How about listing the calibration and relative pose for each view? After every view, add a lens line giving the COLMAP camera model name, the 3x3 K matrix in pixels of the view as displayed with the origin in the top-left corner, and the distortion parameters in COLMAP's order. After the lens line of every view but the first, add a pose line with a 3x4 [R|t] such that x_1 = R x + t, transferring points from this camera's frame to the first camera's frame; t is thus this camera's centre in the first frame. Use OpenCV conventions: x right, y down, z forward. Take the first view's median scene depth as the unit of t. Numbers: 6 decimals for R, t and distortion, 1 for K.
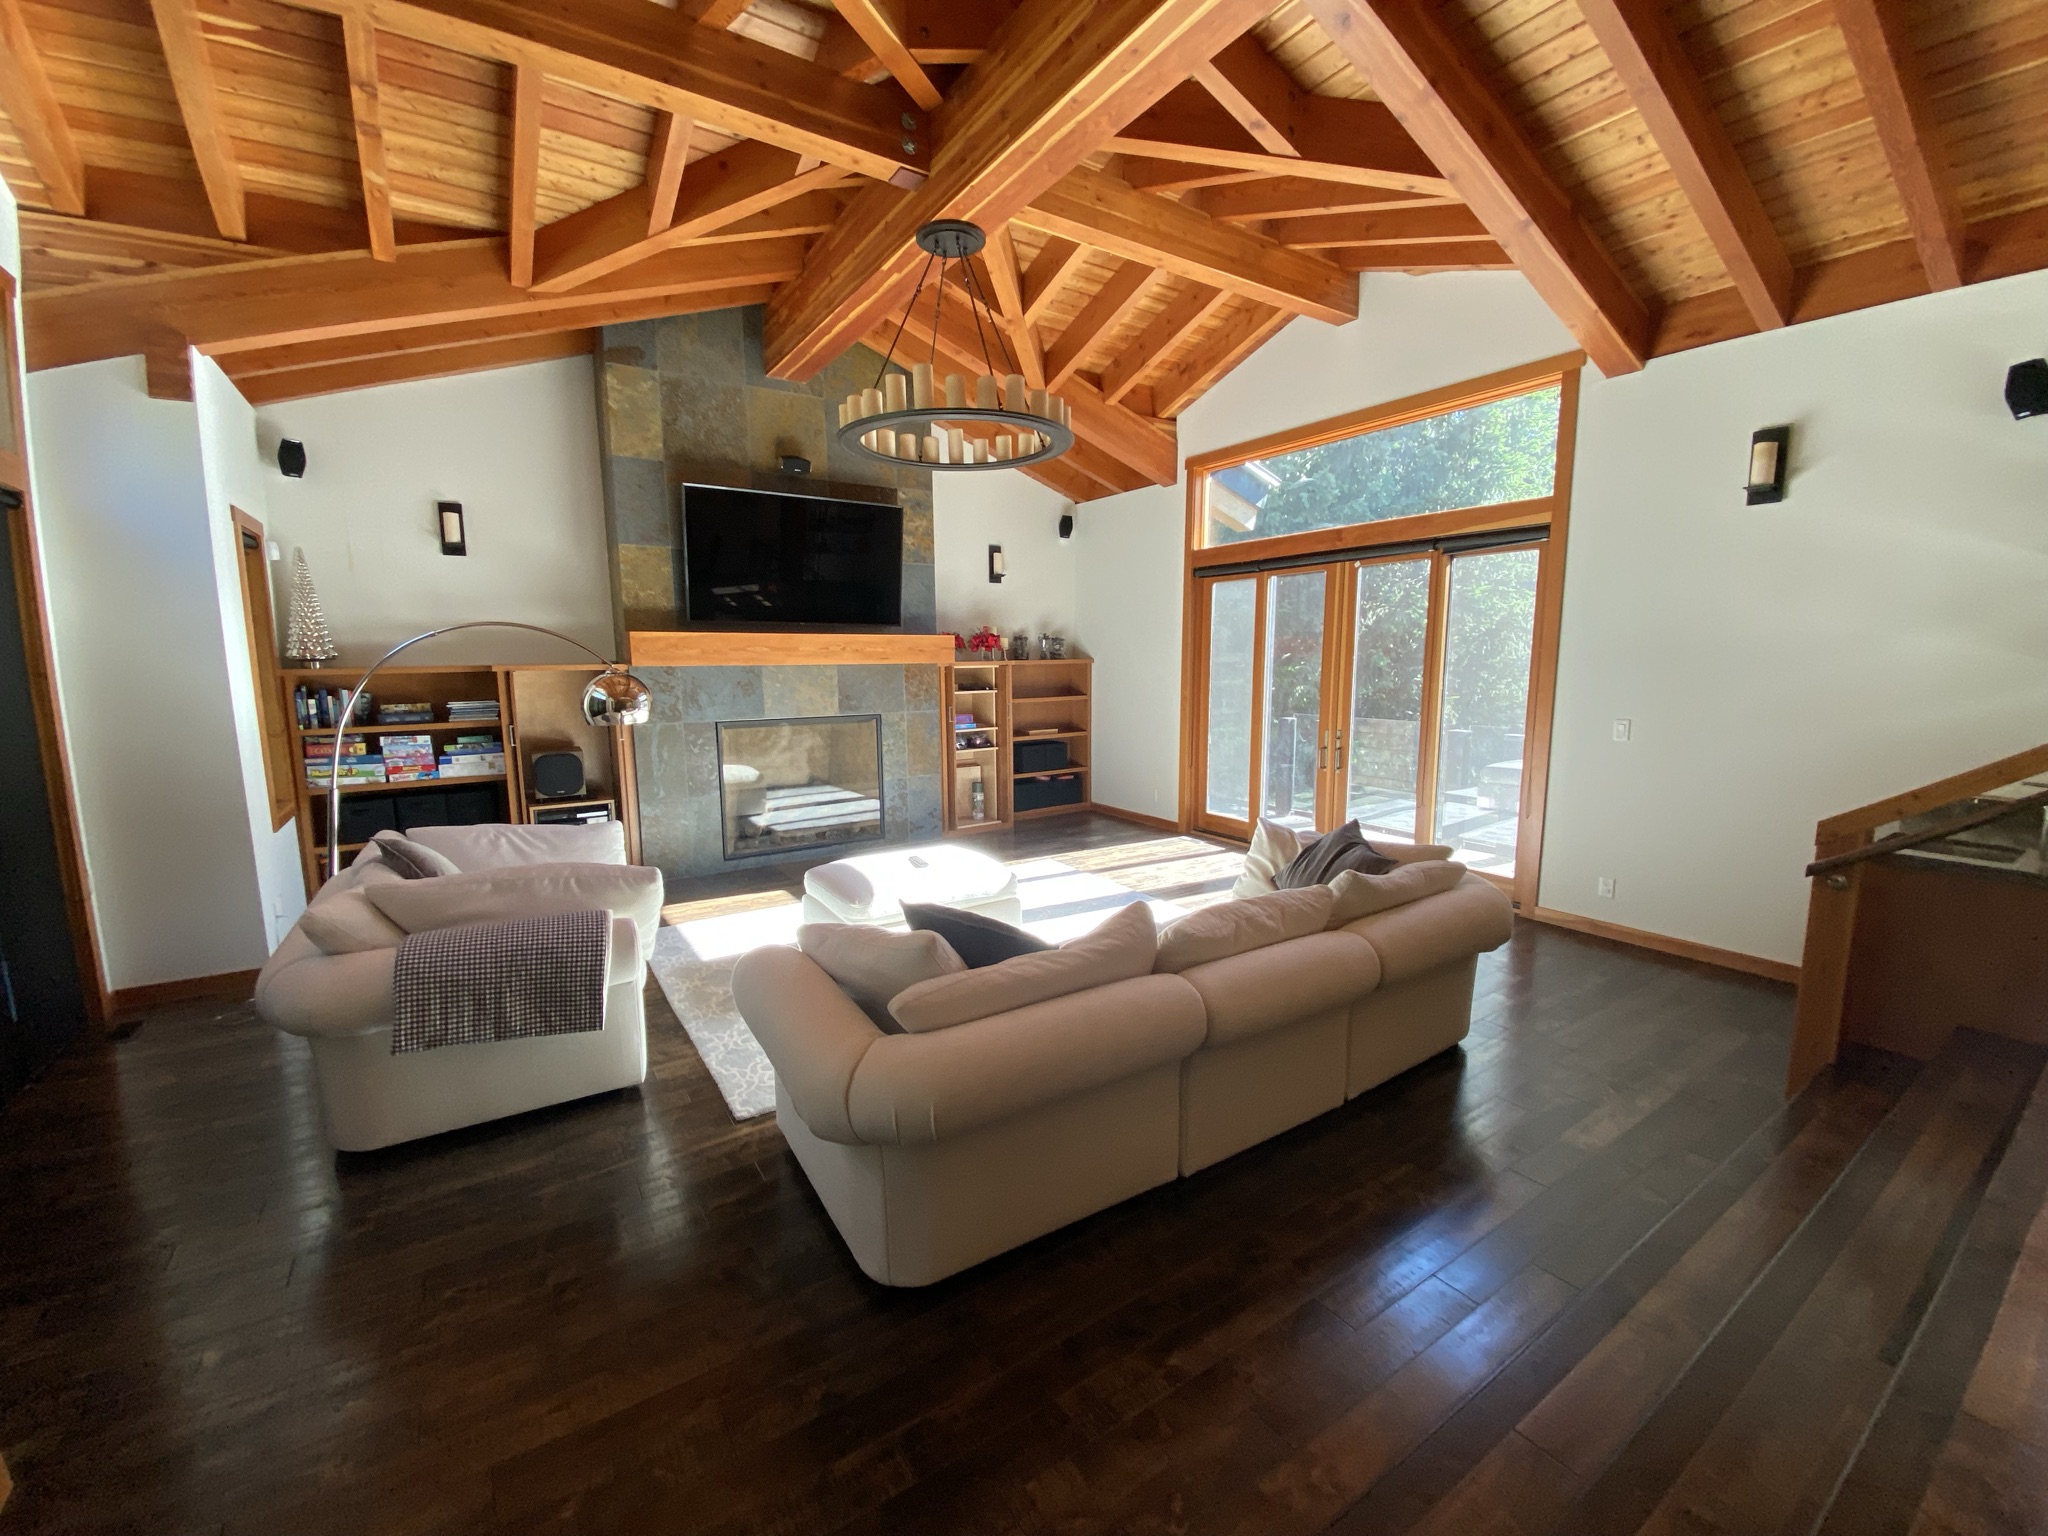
lens RADIAL K [[820.2, 0, 1024.0], [0, 820.2, 768.0], [0, 0, 1]] dist [0.001600, -0.015529]
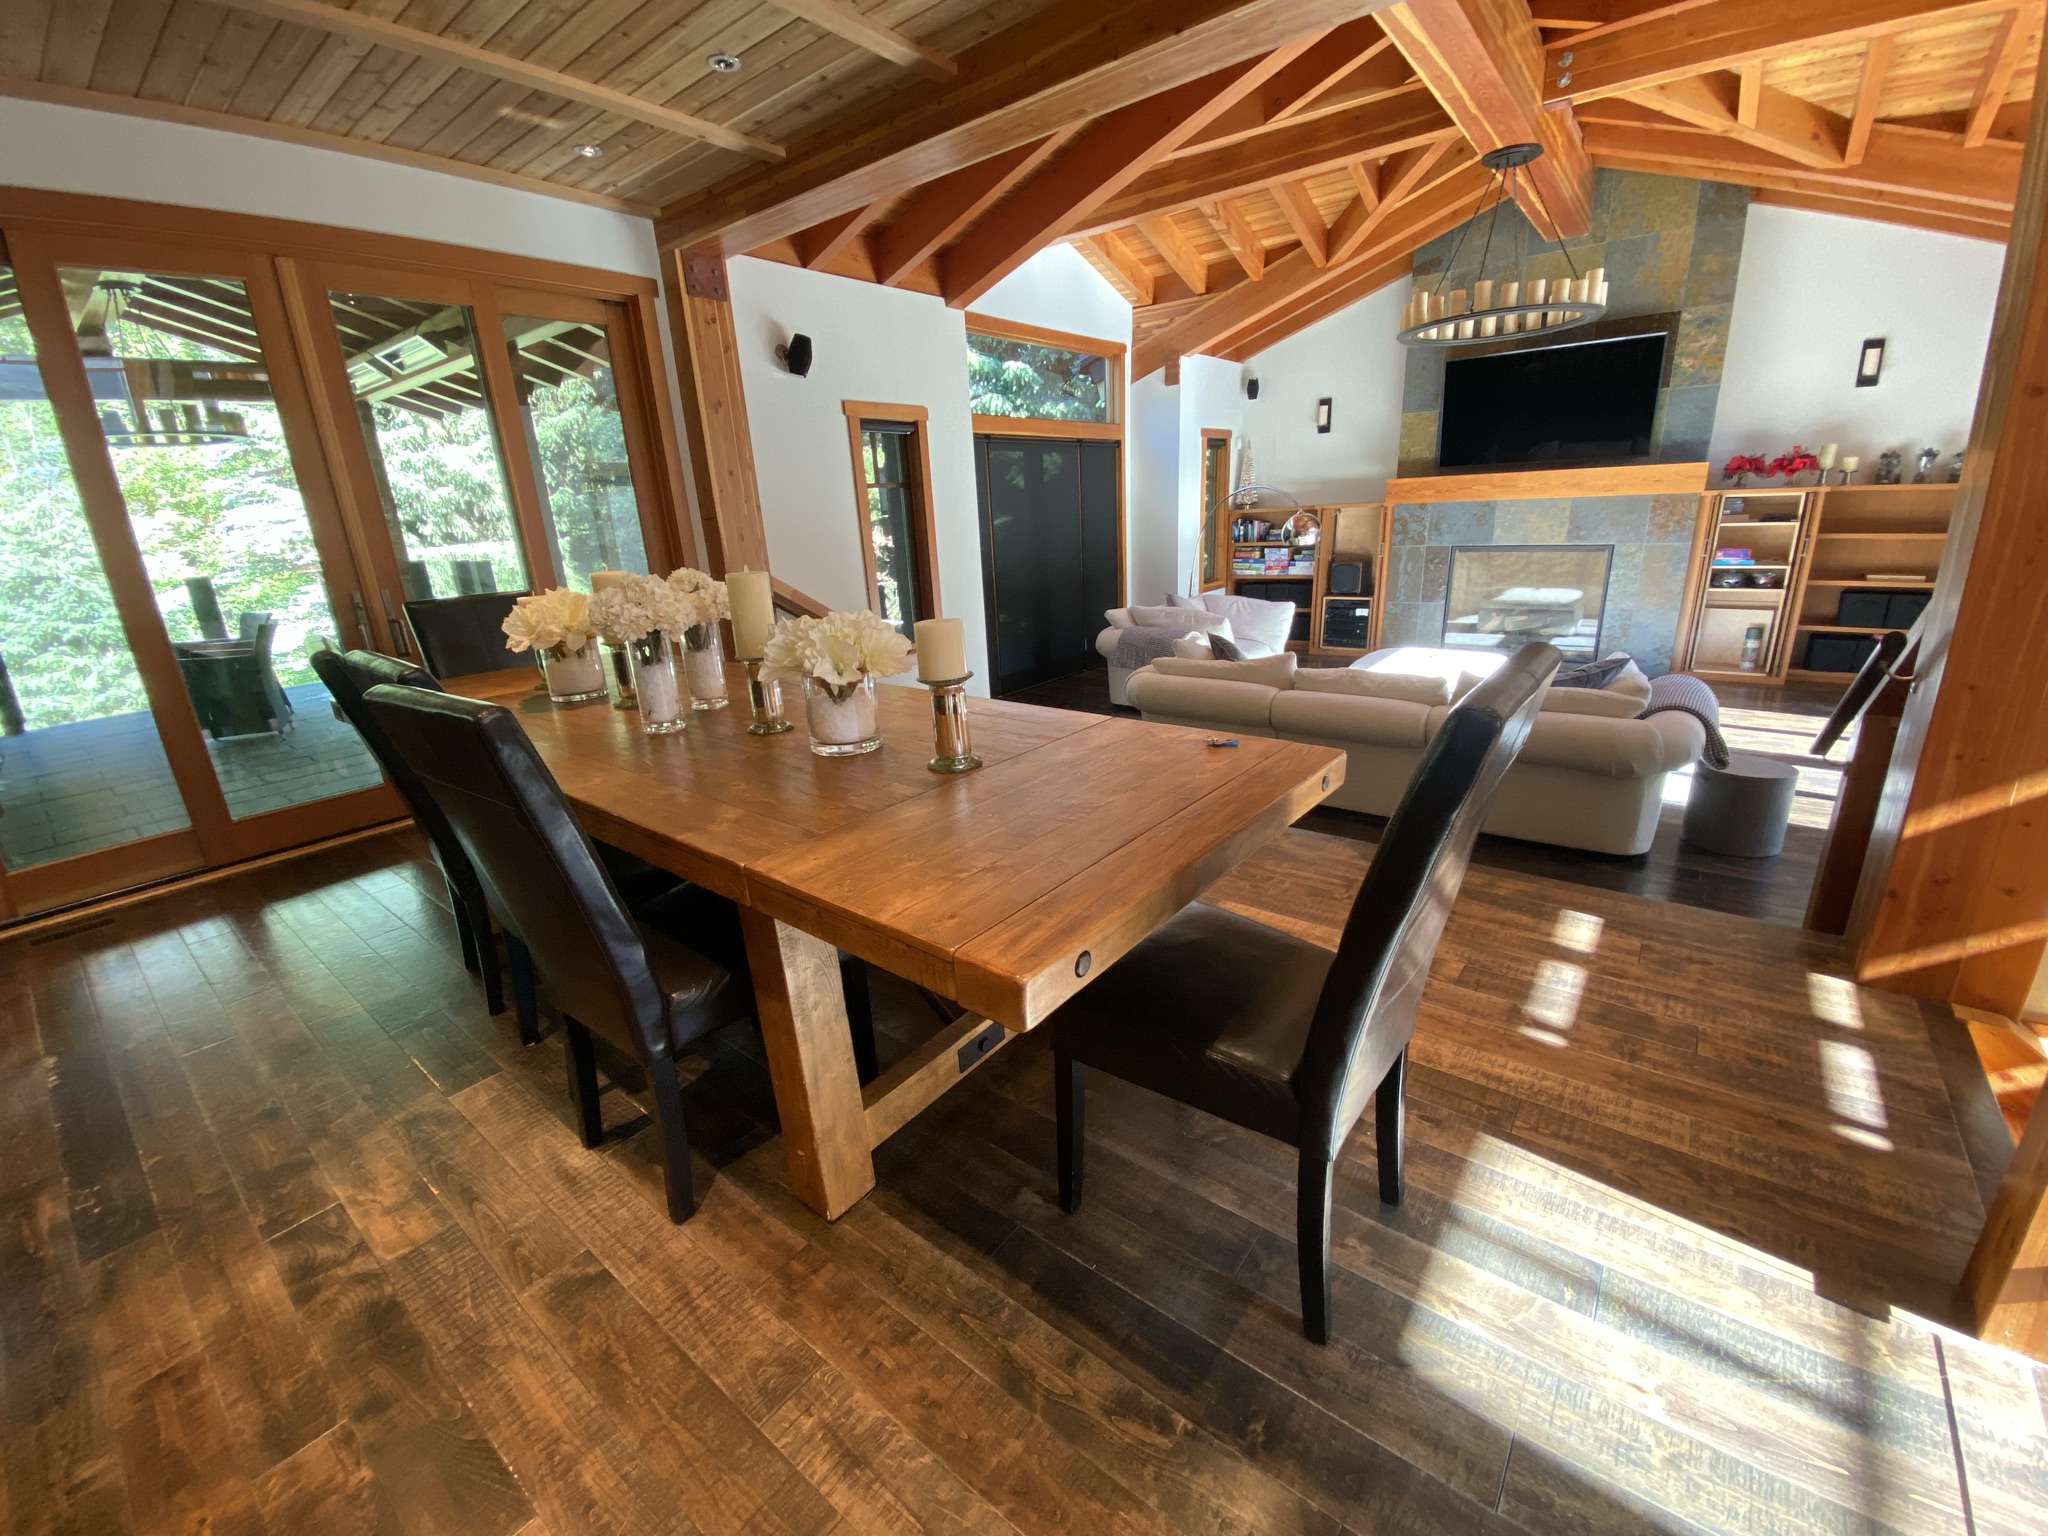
lens RADIAL K [[820.2, 0, 1024.0], [0, 820.2, 768.0], [0, 0, 1]] dist [0.001600, -0.015529]
pose [[0.308392, 0.278373, -0.909617, 0.708315], [-0.074827, 0.960360, 0.268533, -0.016190], [0.948312, -0.014749, 0.316997, -0.071043]]
